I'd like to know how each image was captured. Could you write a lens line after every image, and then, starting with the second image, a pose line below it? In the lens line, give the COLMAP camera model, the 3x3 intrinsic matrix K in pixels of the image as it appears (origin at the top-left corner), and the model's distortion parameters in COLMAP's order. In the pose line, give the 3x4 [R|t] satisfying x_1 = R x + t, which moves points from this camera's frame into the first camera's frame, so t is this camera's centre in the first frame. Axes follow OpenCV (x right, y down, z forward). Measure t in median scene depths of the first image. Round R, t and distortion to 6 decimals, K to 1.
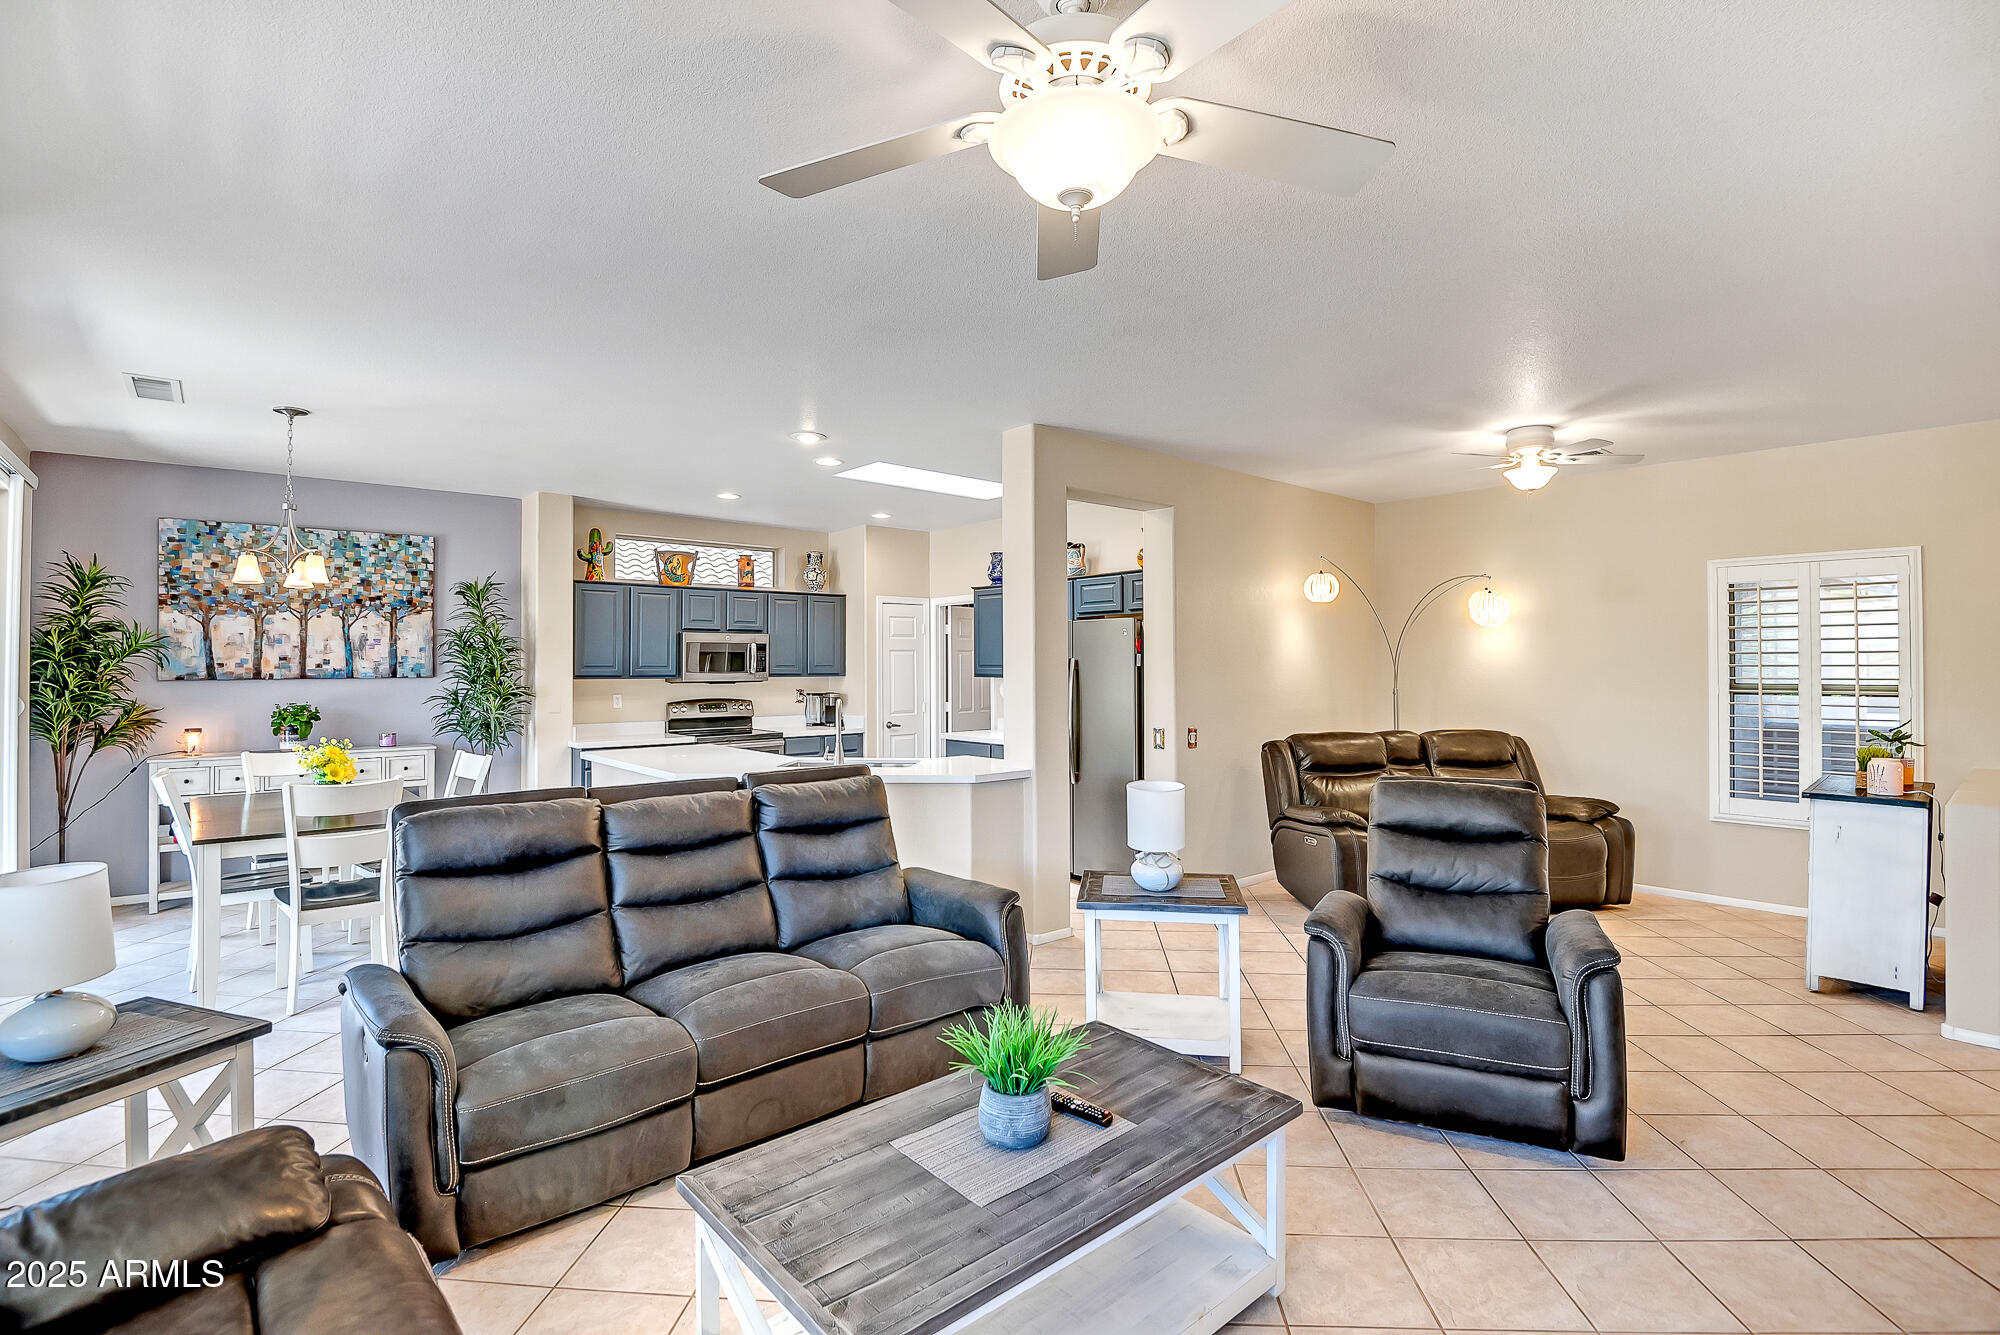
lens RADIAL K [[908.8, 0, 997.2], [0, 908.8, 649.9], [0, 0, 1]] dist [-0.015304, -0.004780]
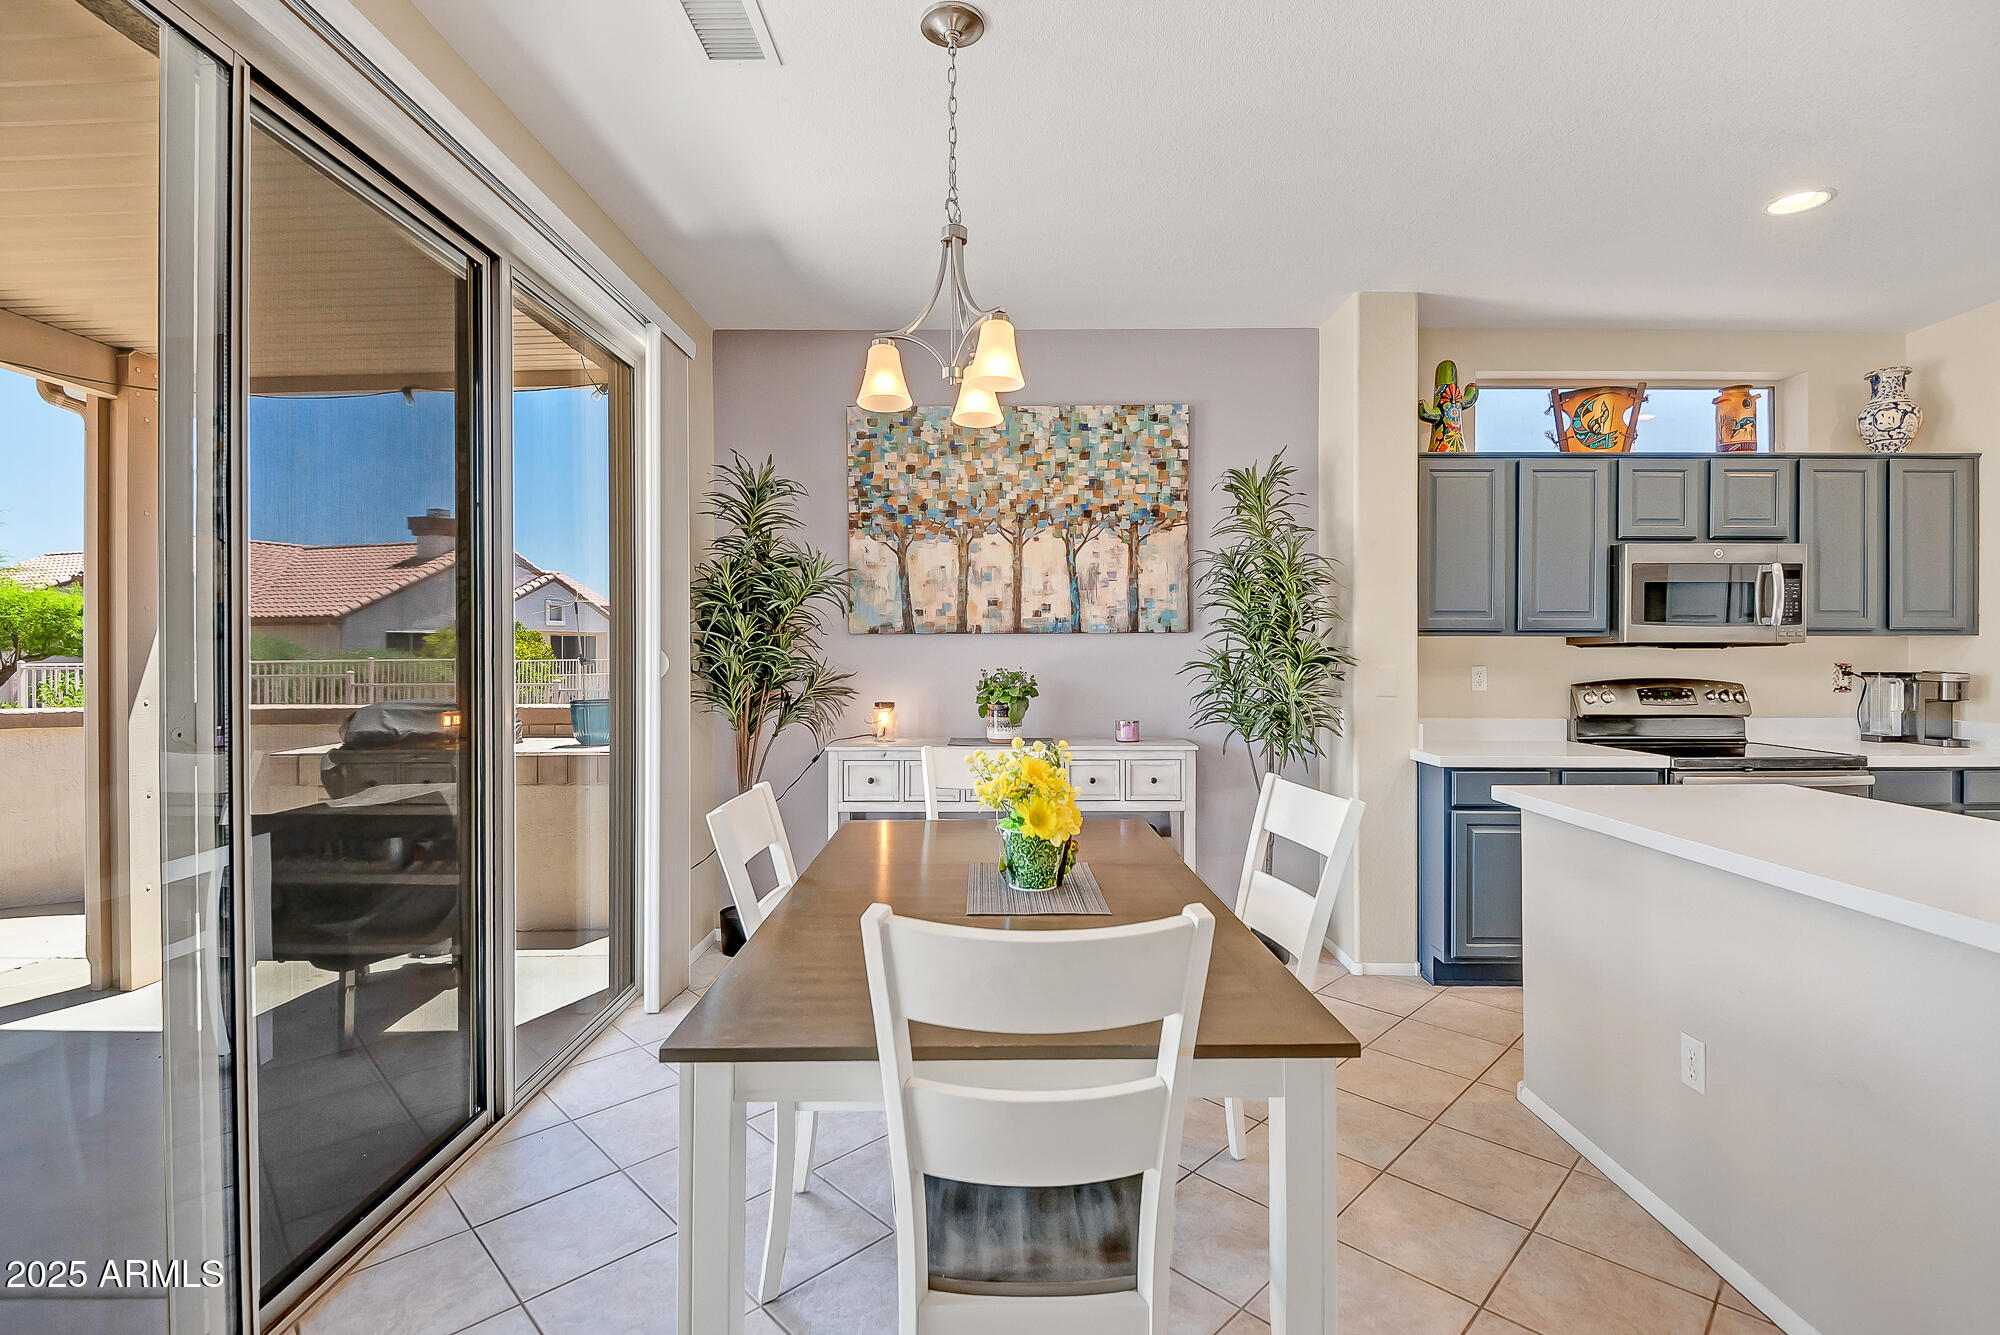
lens RADIAL K [[908.8, 0, 975.0], [0, 908.8, 665.7], [0, 0, 1]] dist [-0.015304, -0.004780]
pose [[0.721075, 0.012741, -0.692739, -0.311993], [0.013991, 0.999359, 0.032944, 0.031899], [0.692715, -0.033447, 0.720435, 0.468201]]
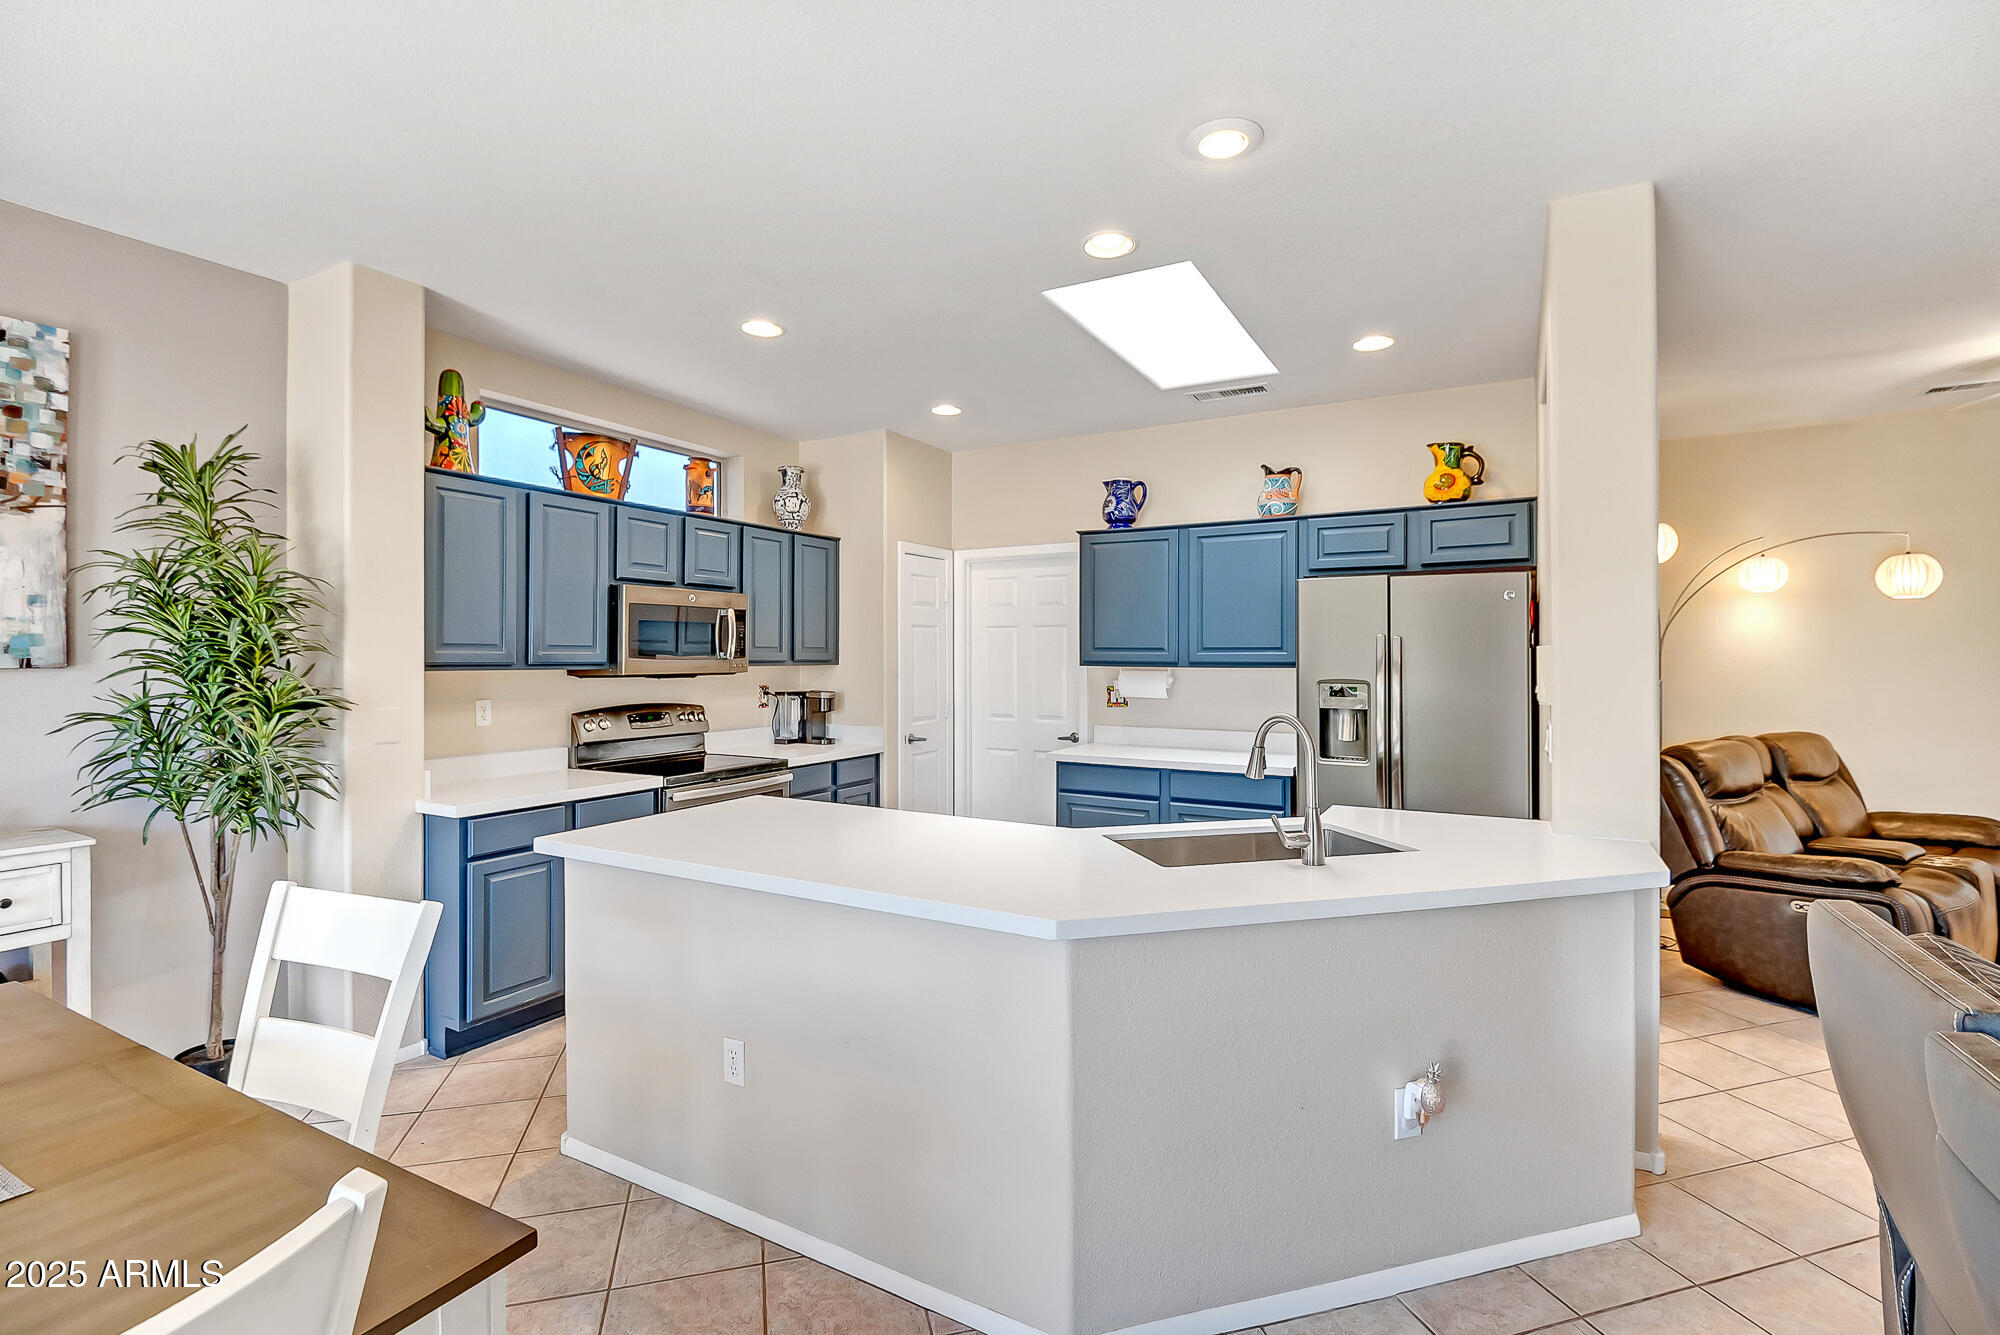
lens RADIAL K [[908.8, 0, 1033.0], [0, 908.8, 650.8], [0, 0, 1]] dist [-0.015304, -0.004780]
pose [[0.942085, 0.004643, 0.335342, -0.356040], [-0.008669, 0.999907, 0.010509, 0.015350], [-0.335262, -0.012808, 0.942038, 0.484875]]
